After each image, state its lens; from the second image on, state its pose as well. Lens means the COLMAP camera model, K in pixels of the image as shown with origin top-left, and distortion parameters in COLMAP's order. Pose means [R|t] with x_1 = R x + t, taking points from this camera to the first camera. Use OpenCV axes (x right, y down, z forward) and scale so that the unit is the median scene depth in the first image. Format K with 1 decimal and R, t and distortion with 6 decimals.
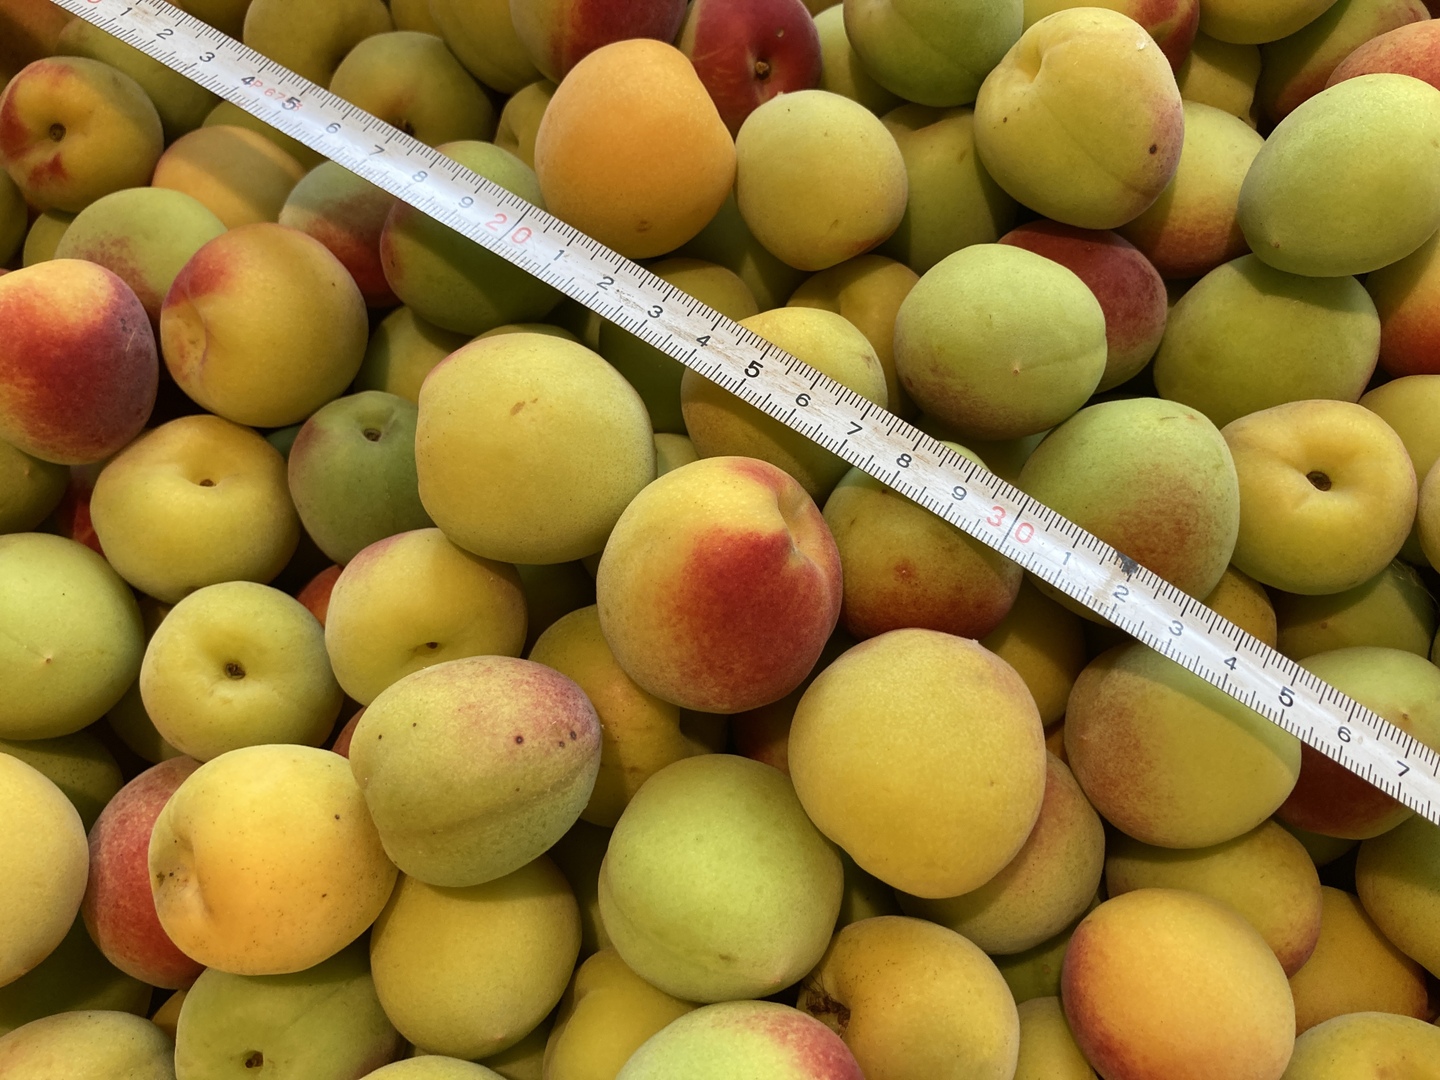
lens RADIAL K [[1225.3, 0, 720.0], [0, 1225.3, 540.0], [0, 0, 1]] dist [0.010859, 0.009660]
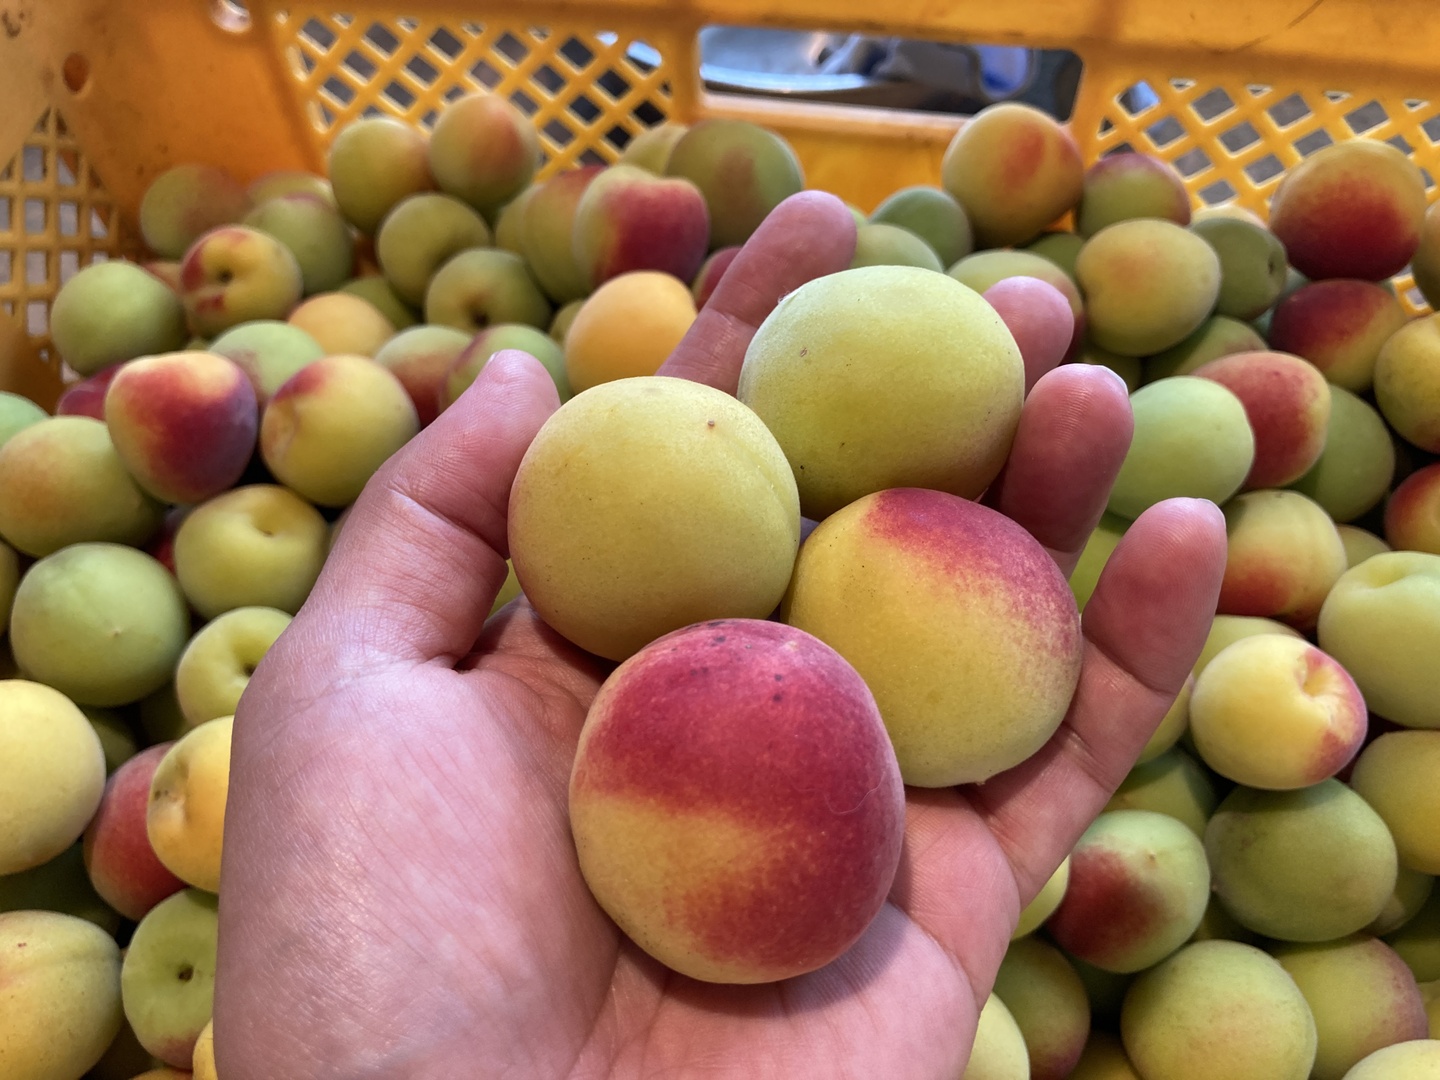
lens RADIAL K [[1225.3, 0, 720.0], [0, 1225.3, 540.0], [0, 0, 1]] dist [0.010859, 0.009660]
pose [[0.984677, 0.163767, -0.059935, 0.134050], [-0.173036, 0.960261, -0.218992, 0.163225], [0.021690, 0.226007, 0.973884, -0.254787]]
